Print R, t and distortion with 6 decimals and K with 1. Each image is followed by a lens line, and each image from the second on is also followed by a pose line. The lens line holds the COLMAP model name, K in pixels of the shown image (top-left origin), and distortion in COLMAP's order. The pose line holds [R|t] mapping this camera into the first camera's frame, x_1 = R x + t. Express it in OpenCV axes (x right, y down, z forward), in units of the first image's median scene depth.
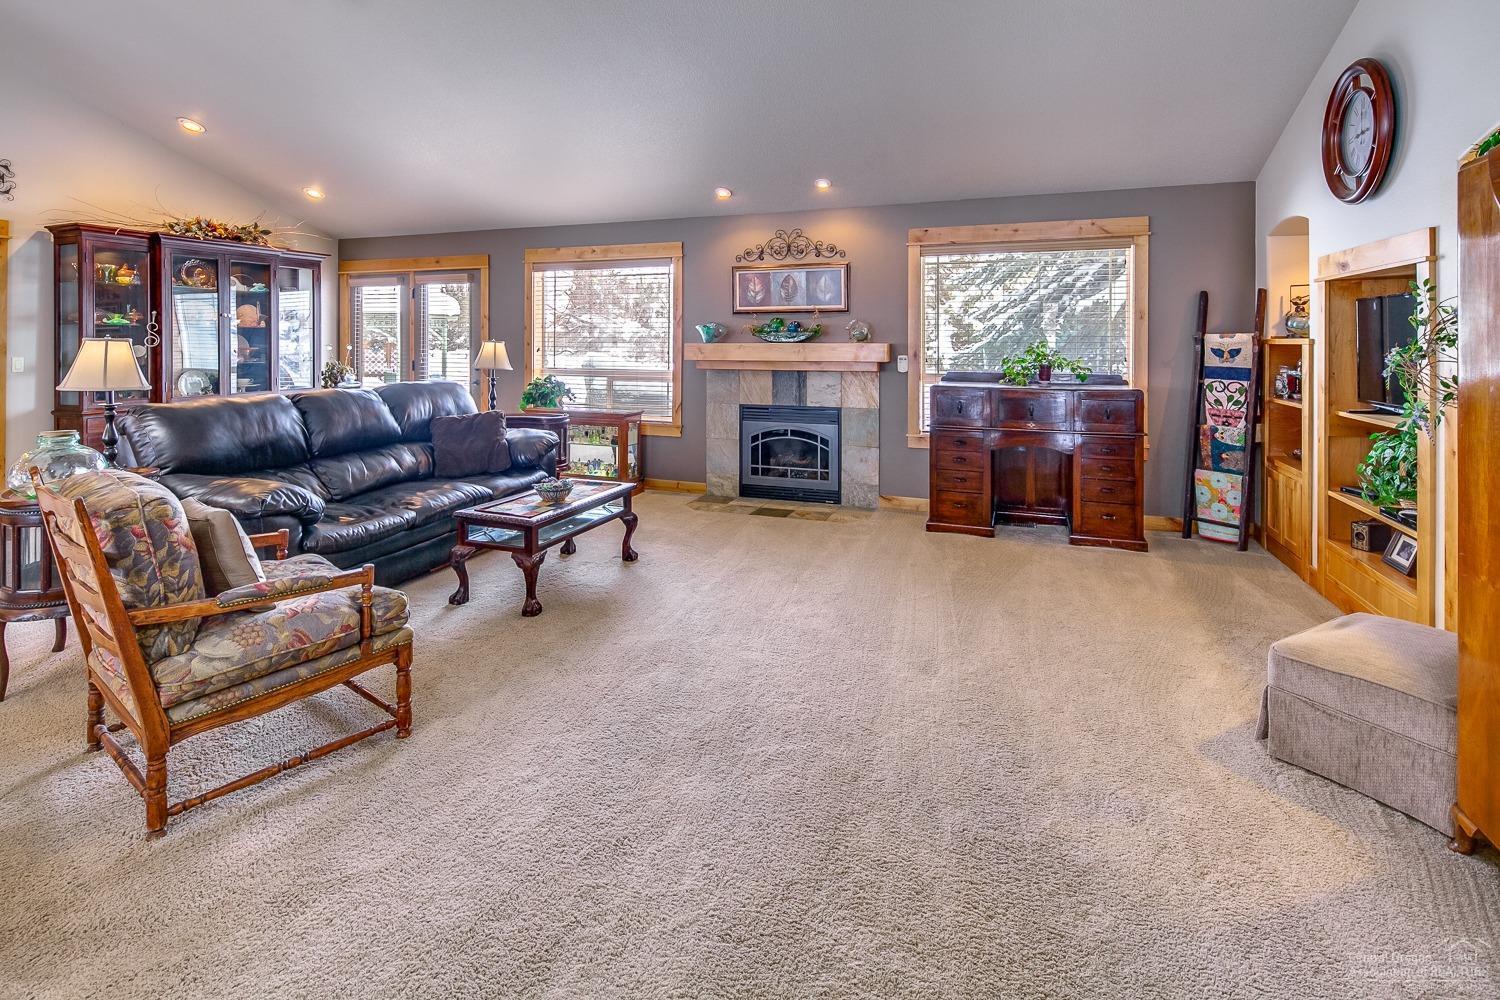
lens RADIAL K [[724.7, 0, 745.1], [0, 724.7, 340.3], [0, 0, 1]] dist [0.000065, -0.000215]
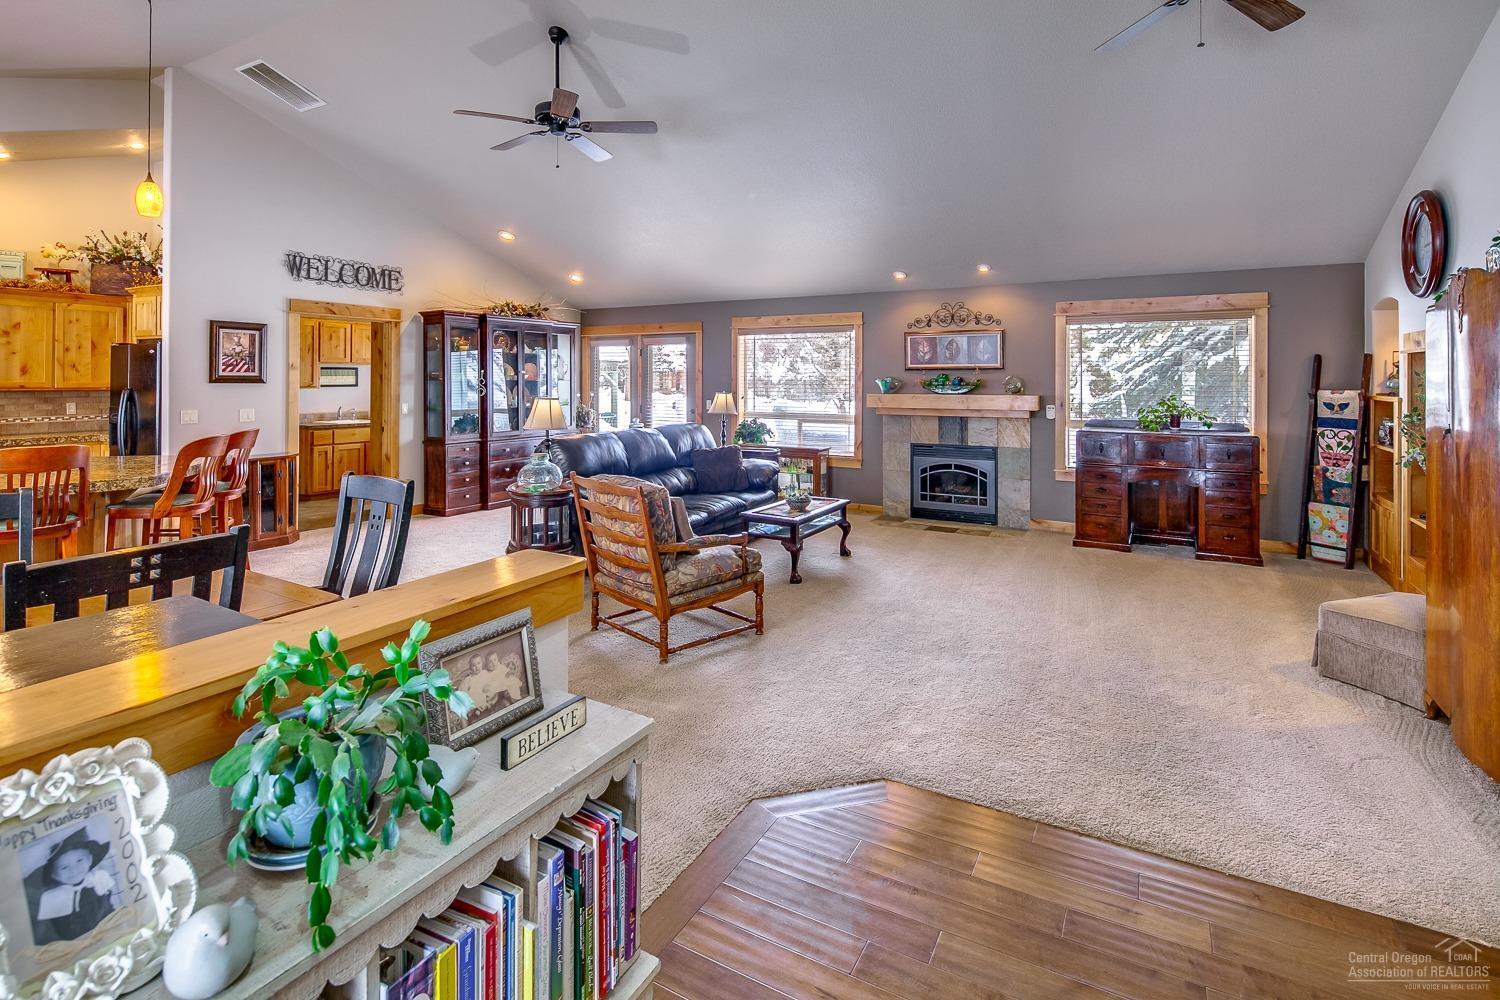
lens RADIAL K [[730.0, 0, 739.0], [0, 730.0, 375.1], [0, 0, 1]] dist [-0.000838, -0.000926]
pose [[0.986527, -0.000981, -0.163598, -0.110992], [0.000523, 0.999996, -0.002840, -0.029402], [0.163600, 0.002716, 0.986523, -0.335792]]
